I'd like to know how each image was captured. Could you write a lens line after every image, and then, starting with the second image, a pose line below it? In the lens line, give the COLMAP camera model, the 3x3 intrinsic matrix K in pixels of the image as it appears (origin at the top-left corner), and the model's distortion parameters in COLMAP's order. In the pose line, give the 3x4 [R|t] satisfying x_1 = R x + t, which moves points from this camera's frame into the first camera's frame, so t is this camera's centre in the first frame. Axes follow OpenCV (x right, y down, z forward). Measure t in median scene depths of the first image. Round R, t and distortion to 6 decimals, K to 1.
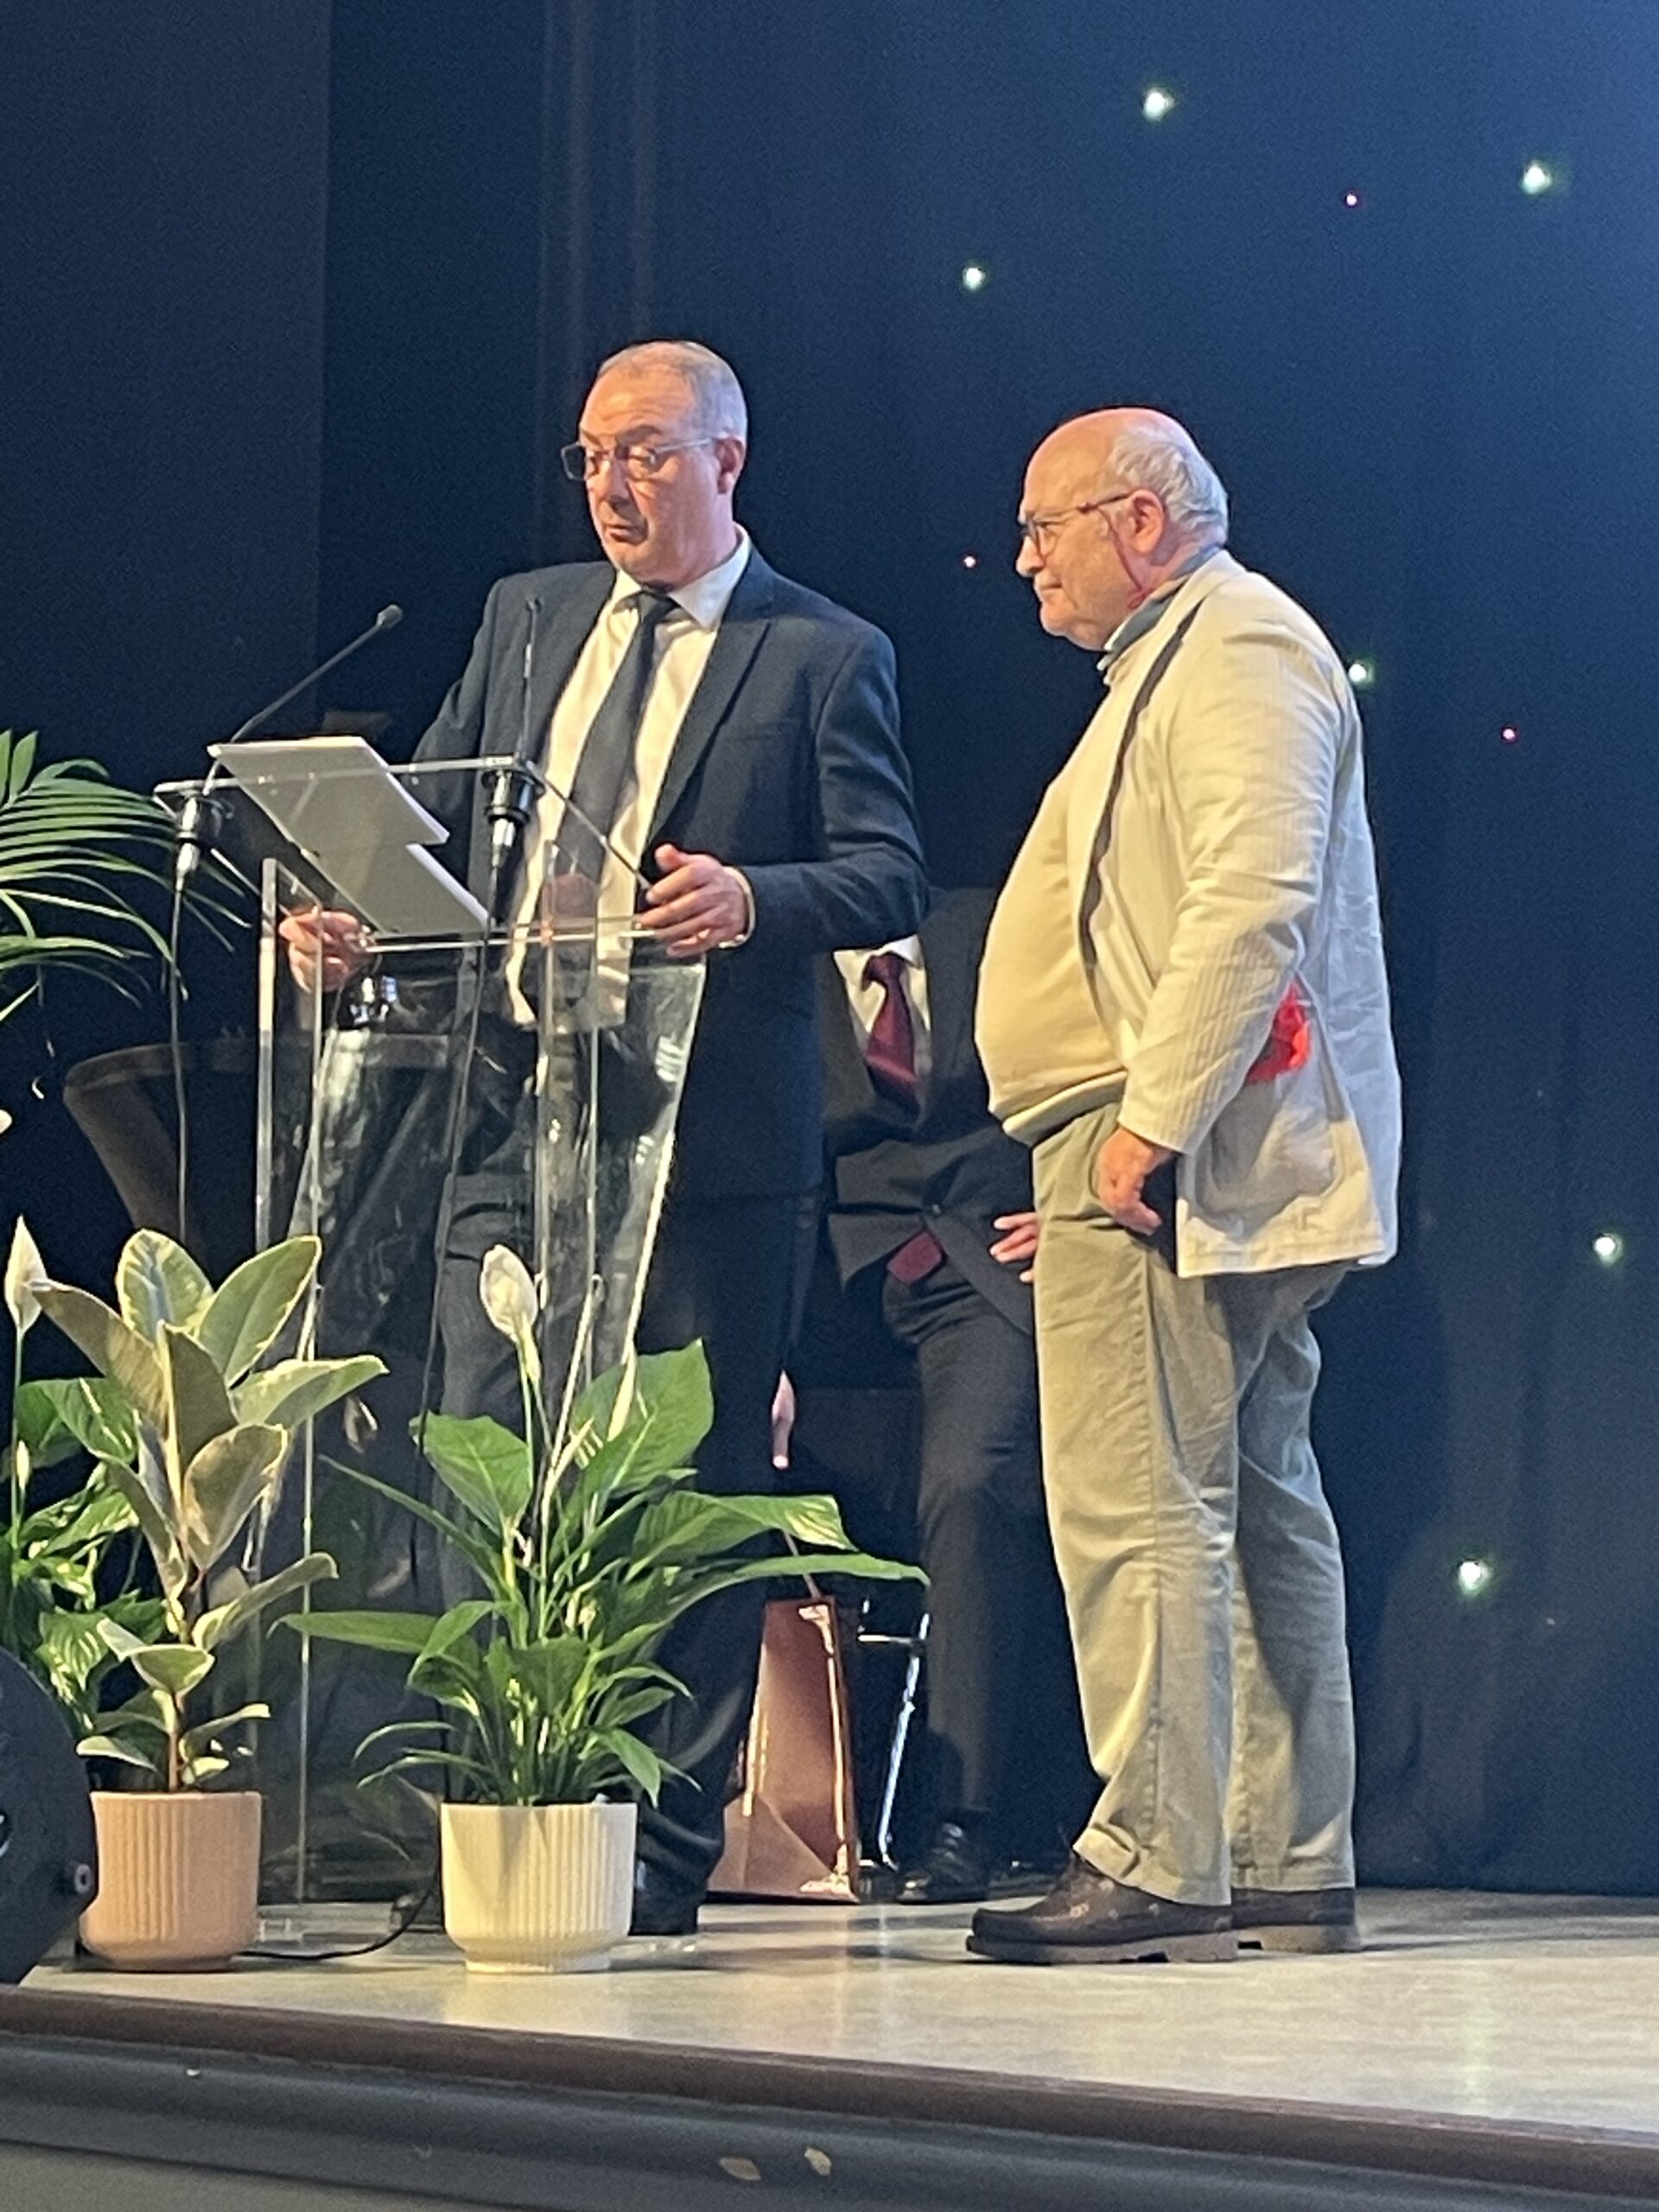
lens RADIAL K [[5735.7, 0, 825.4], [0, 5735.7, 1105.0], [0, 0, 1]] dist [0.403541, 0.000000]
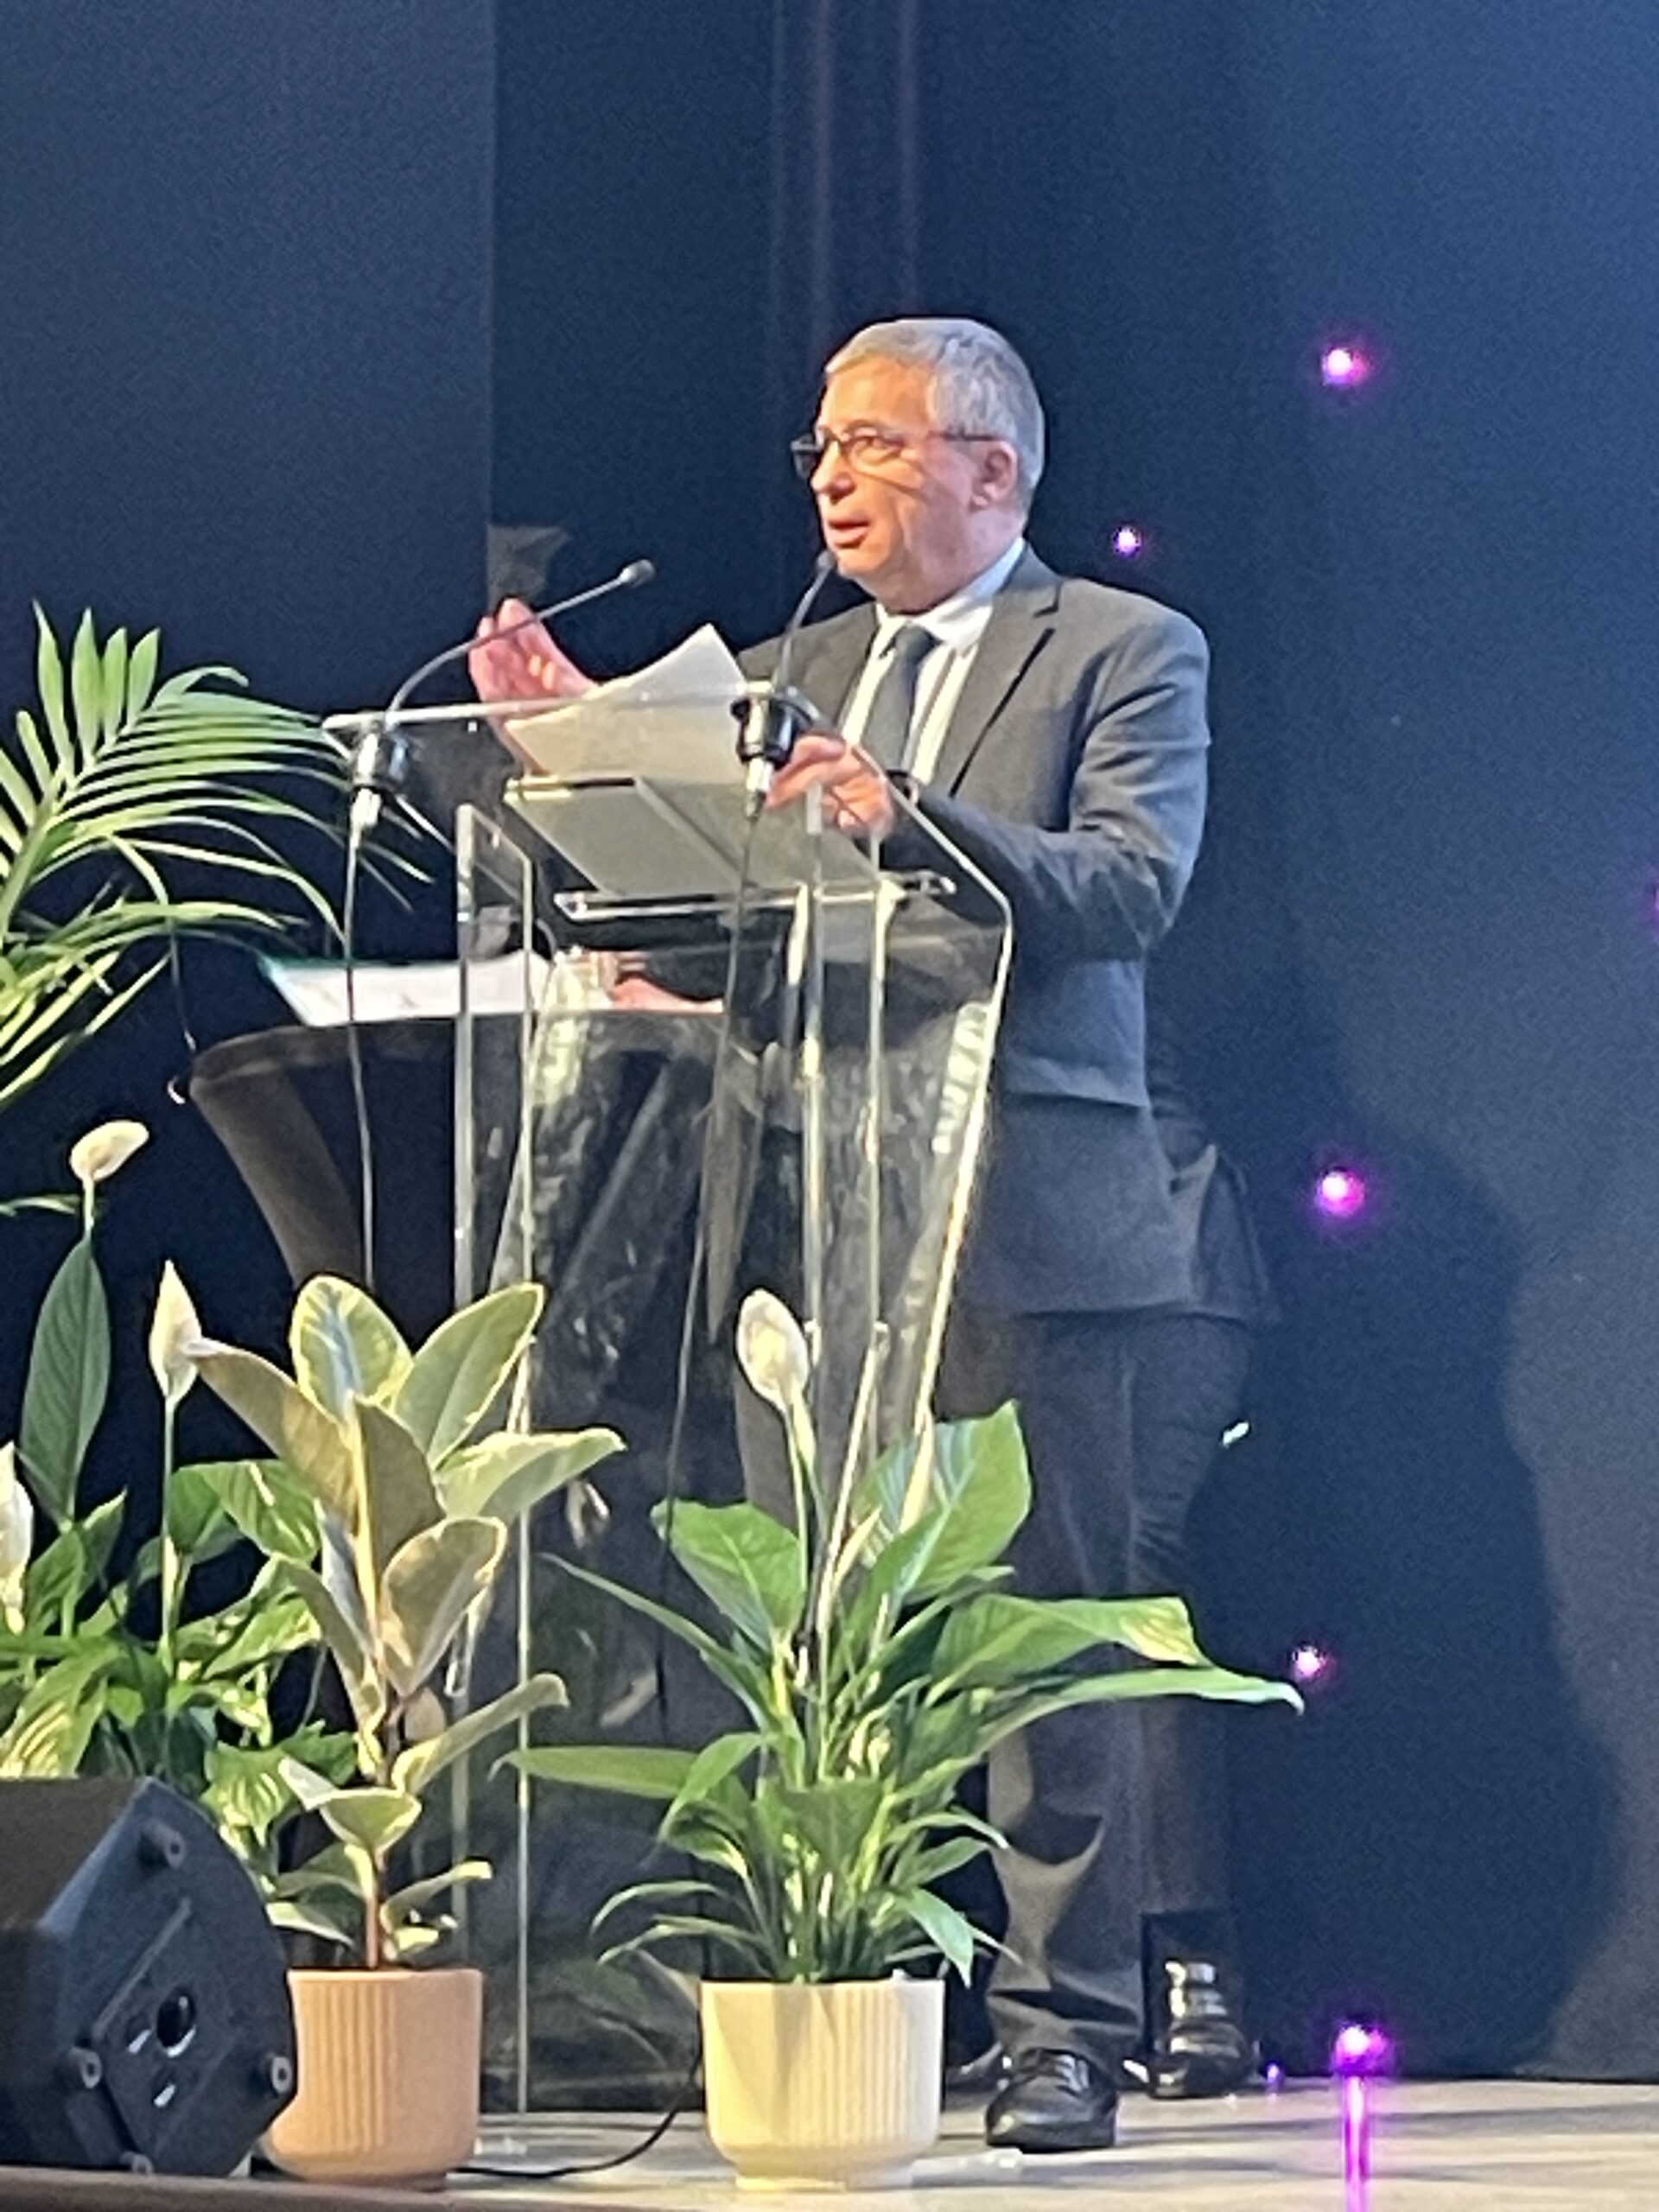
lens RADIAL K [[8344.0, 0, 829.6], [0, 8344.0, 1109.1], [0, 0, 1]] dist [0.388682, 0.000000]
pose [[0.998916, -0.013479, -0.044551, 0.005059], [0.013920, 0.999857, 0.009596, -0.011937], [0.044415, -0.010205, 0.998961, -0.163858]]
